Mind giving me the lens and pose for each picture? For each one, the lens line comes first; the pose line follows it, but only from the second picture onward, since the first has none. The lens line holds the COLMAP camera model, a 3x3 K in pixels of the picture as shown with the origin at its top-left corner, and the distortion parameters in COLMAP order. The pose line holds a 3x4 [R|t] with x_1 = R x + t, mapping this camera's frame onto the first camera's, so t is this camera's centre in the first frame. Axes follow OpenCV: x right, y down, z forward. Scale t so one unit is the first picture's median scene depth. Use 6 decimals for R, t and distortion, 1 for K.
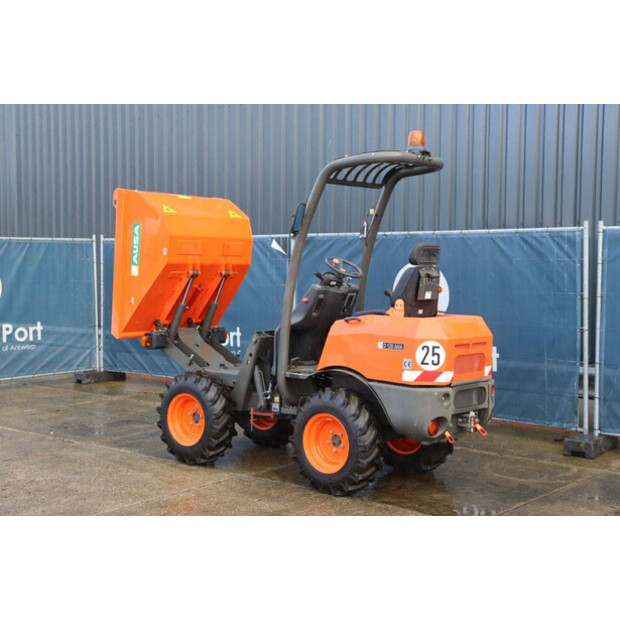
lens RADIAL K [[943.4, 0, 307.3], [0, 943.4, 305.1], [0, 0, 1]] dist [0.127607, 0.000000]
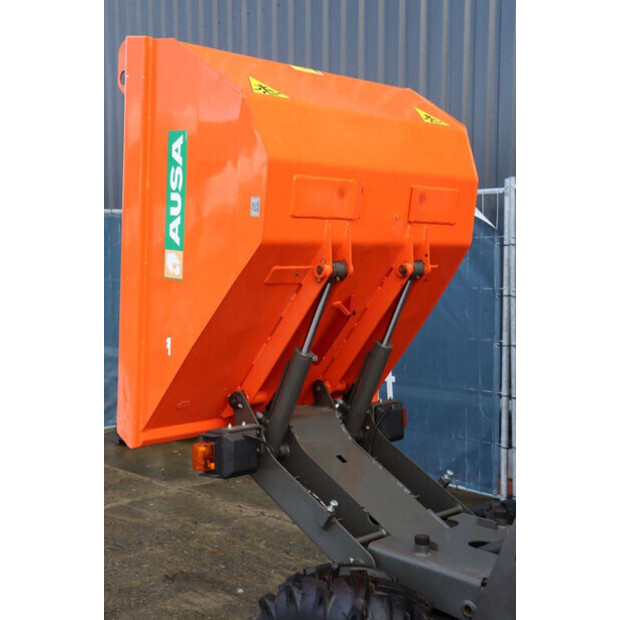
lens RADIAL K [[934.9, 0, 310.7], [0, 934.9, 309.6], [0, 0, 1]] dist [0.183340, 0.000000]
pose [[0.995290, -0.001331, -0.096936, -0.083949], [0.002997, 0.999850, 0.017036, -0.021890], [0.096899, -0.017246, 0.995145, 0.569588]]
